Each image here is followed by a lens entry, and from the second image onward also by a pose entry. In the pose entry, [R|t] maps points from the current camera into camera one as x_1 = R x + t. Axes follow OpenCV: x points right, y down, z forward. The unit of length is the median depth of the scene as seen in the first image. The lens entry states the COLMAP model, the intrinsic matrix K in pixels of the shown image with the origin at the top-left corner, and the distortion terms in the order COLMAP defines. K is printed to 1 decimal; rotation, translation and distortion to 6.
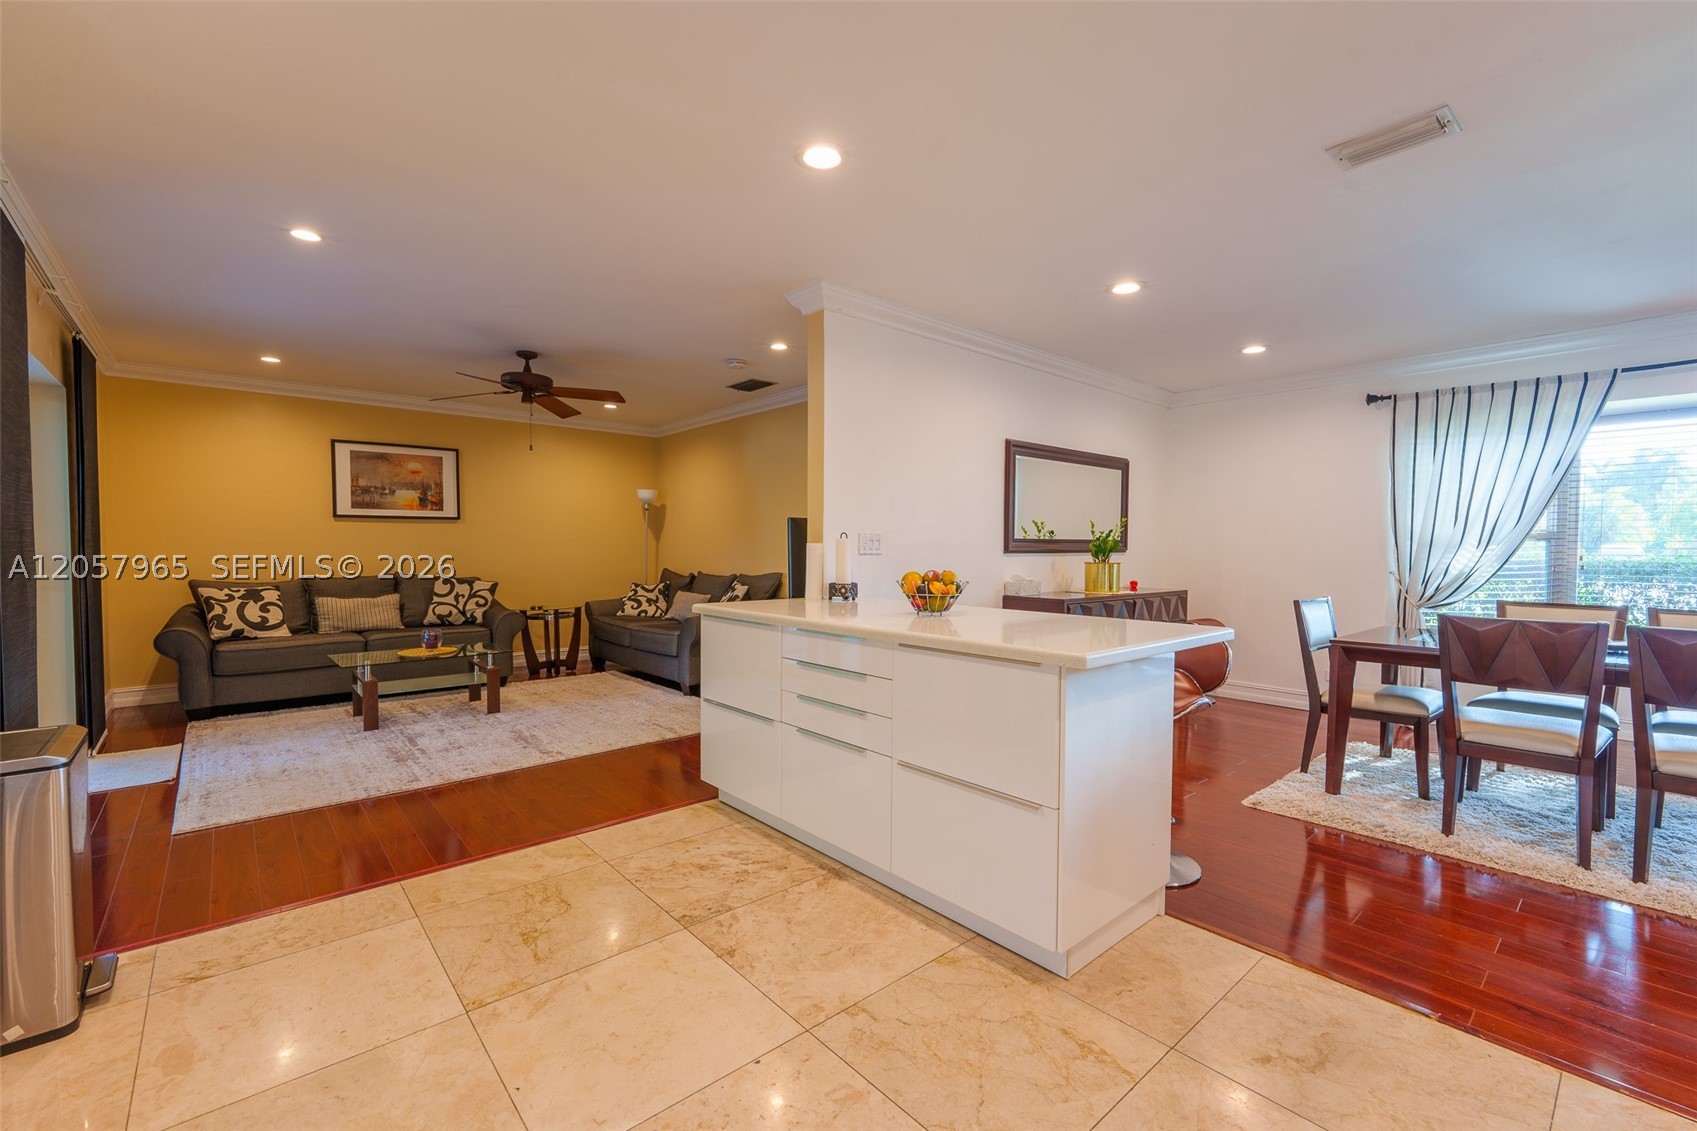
lens RADIAL K [[696.7, 0, 850.5], [0, 696.7, 570.4], [0, 0, 1]] dist [0.002195, -0.000472]
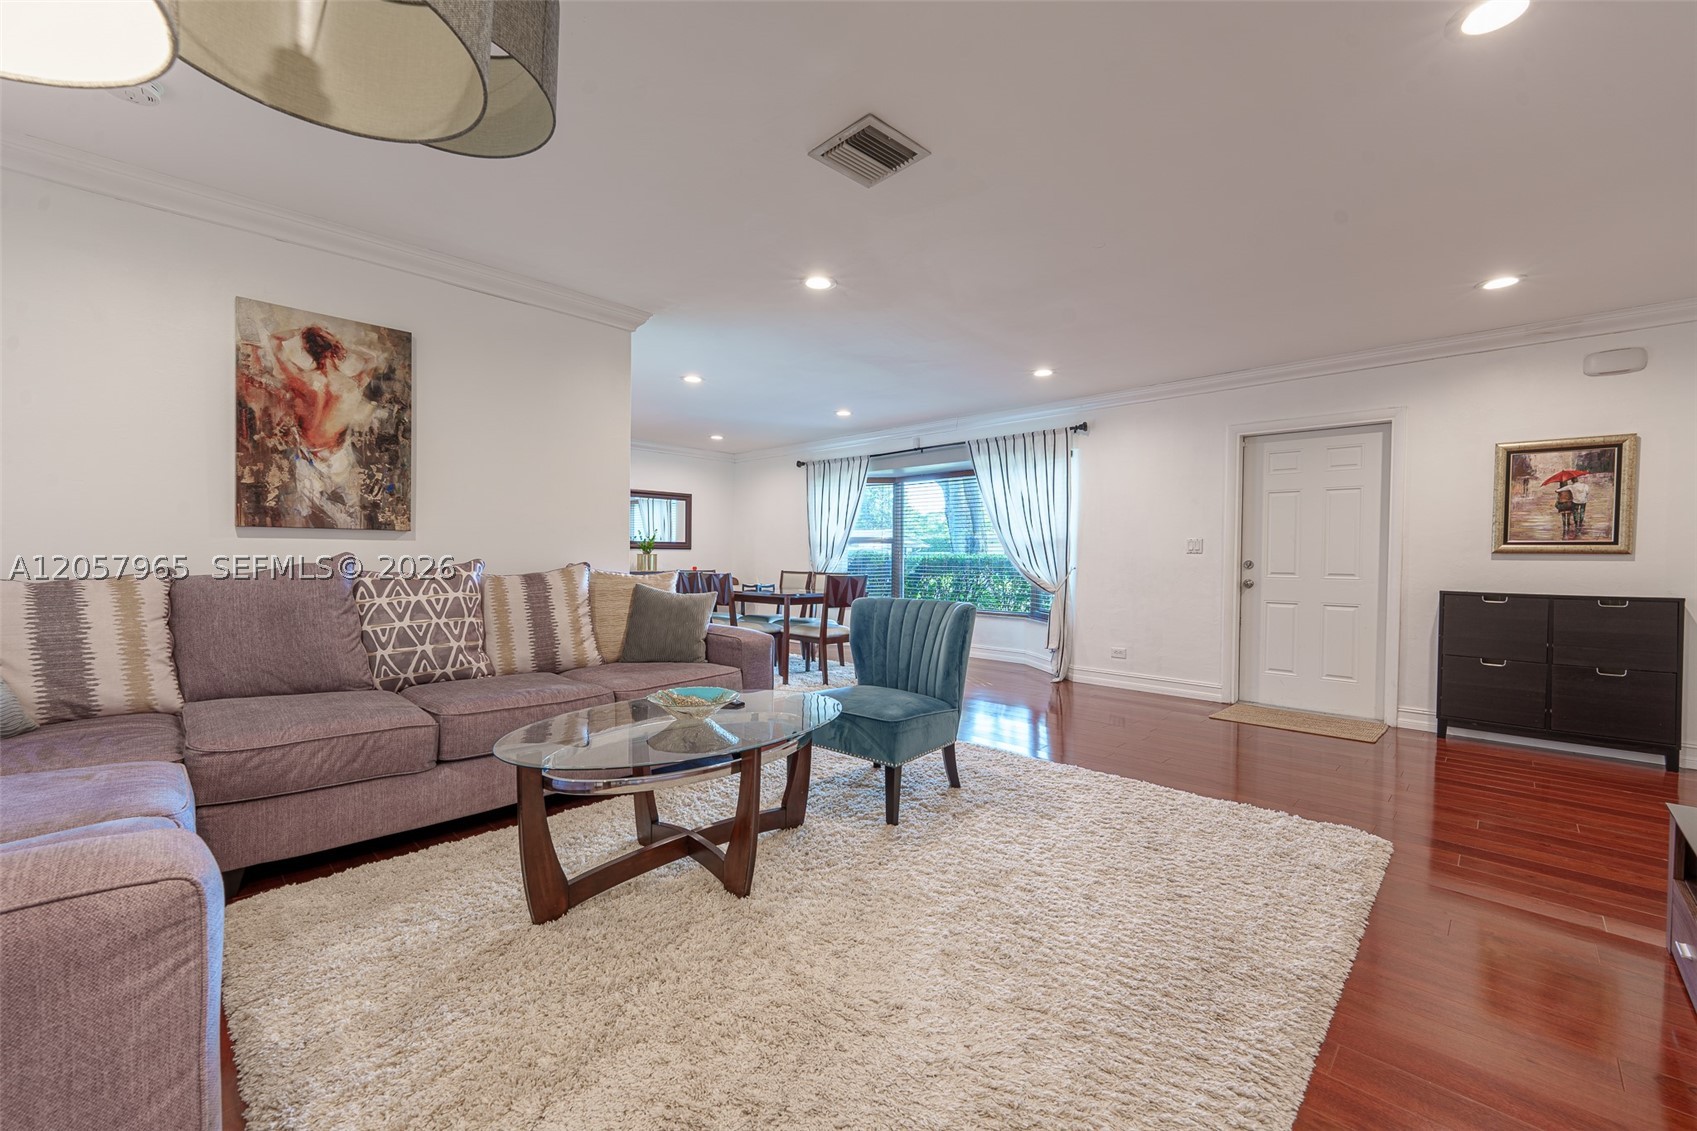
lens RADIAL K [[696.7, 0, 846.8], [0, 696.7, 555.4], [0, 0, 1]] dist [0.002195, -0.000472]
pose [[0.998600, -0.009983, 0.051940, 0.479568], [0.010741, 0.999839, -0.014345, 0.013591], [-0.051789, 0.014882, 0.998547, -0.498820]]
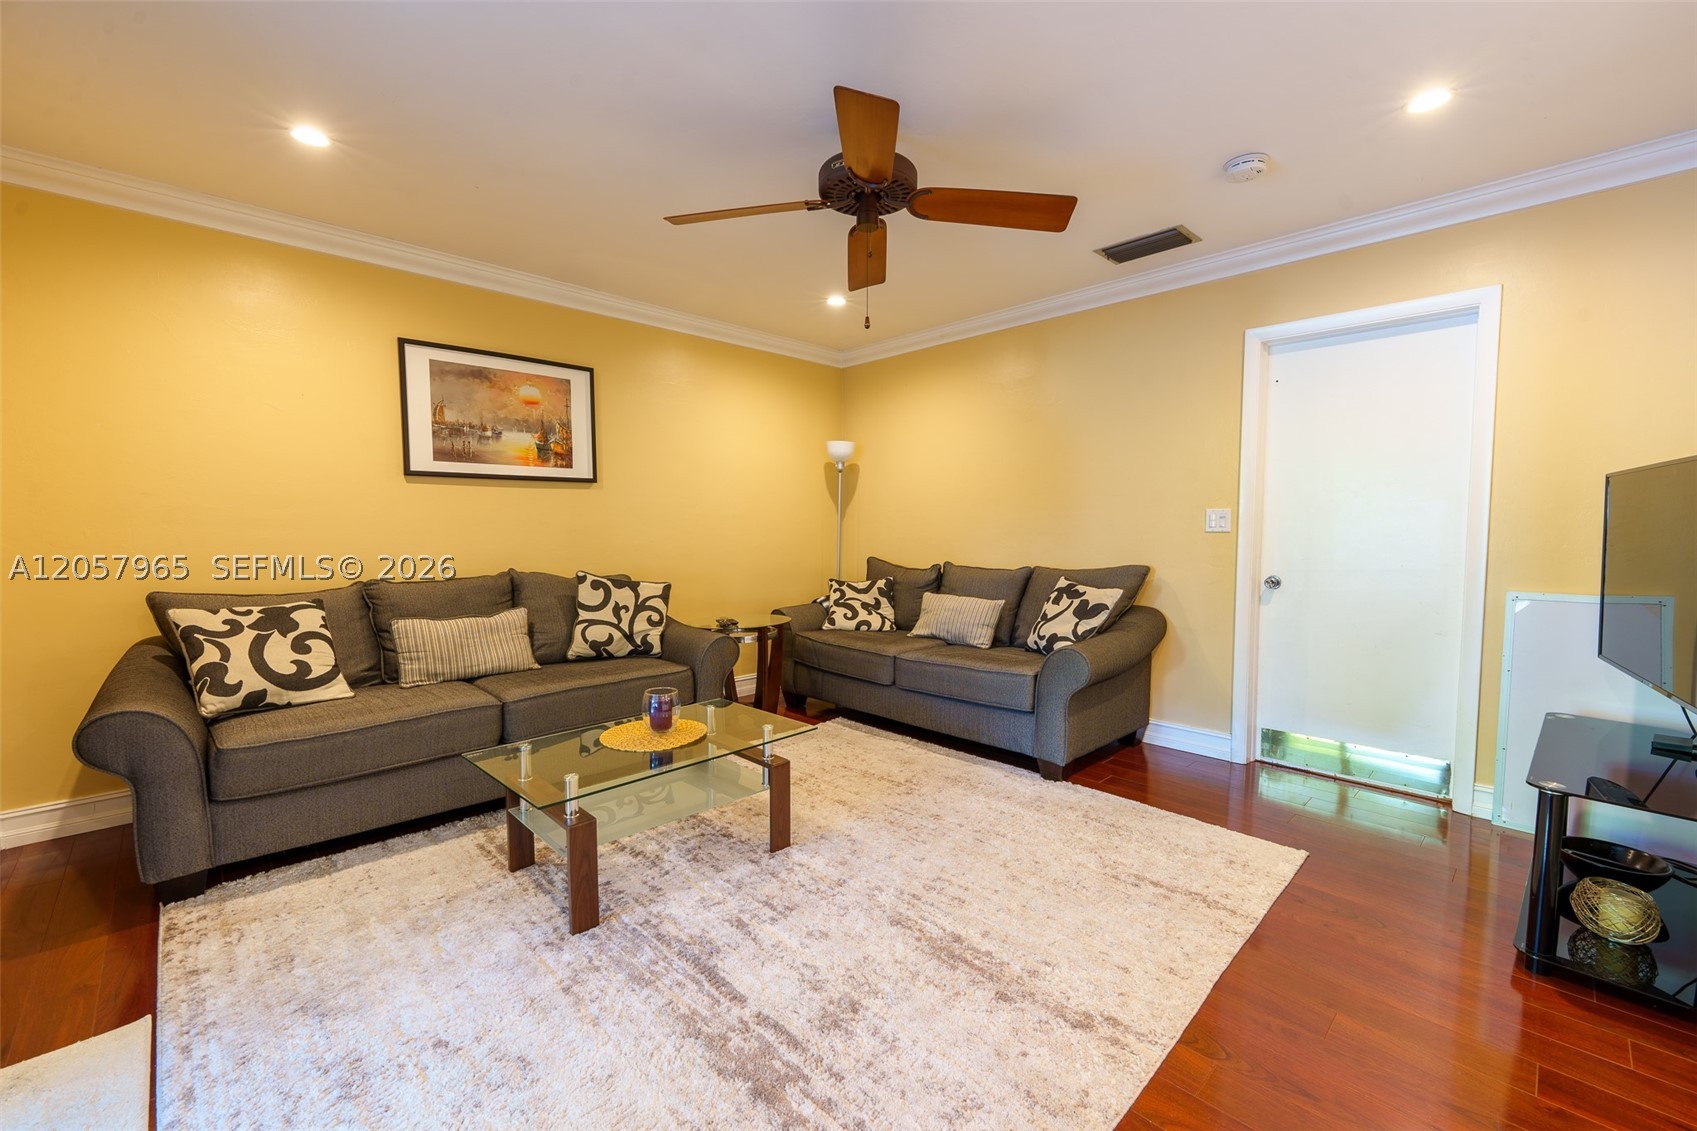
lens RADIAL K [[696.7, 0, 865.3], [0, 696.7, 569.1], [0, 0, 1]] dist [0.002195, -0.000472]
pose [[0.998717, -0.007732, 0.050037, -0.388262], [0.006389, 0.999616, 0.026947, -0.012015], [-0.050226, -0.026593, 0.998384, 0.401425]]
